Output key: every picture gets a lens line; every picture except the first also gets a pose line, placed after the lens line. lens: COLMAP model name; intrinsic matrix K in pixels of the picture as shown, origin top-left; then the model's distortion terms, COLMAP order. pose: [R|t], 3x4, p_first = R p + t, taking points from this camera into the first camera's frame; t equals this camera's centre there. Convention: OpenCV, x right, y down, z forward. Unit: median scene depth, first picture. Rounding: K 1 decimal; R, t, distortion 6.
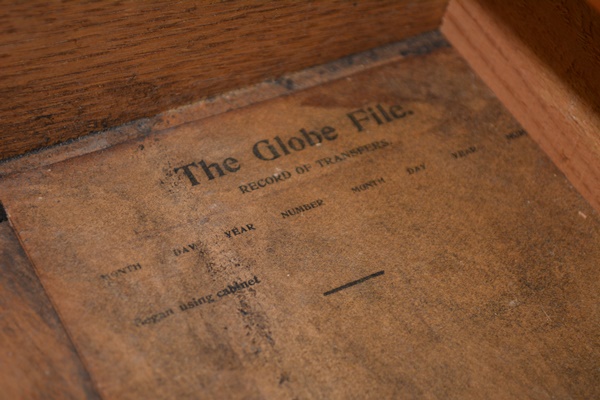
lens RADIAL K [[1355.7, 0, 301.7], [0, 1355.7, 201.0], [0, 0, 1]] dist [0.084235, 0.000000]
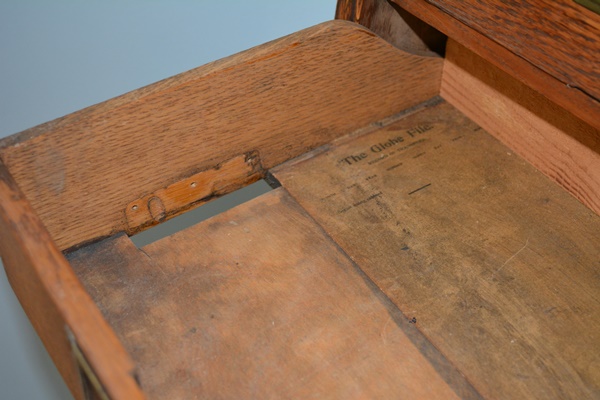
lens RADIAL K [[922.6, 0, 298.4], [0, 922.6, 199.9], [0, 0, 1]] dist [-0.018247, 0.000000]
pose [[0.983457, -0.160467, -0.084035, -0.040234], [0.149424, 0.980919, -0.124383, 0.247759], [0.102391, 0.109768, 0.988669, -0.682982]]
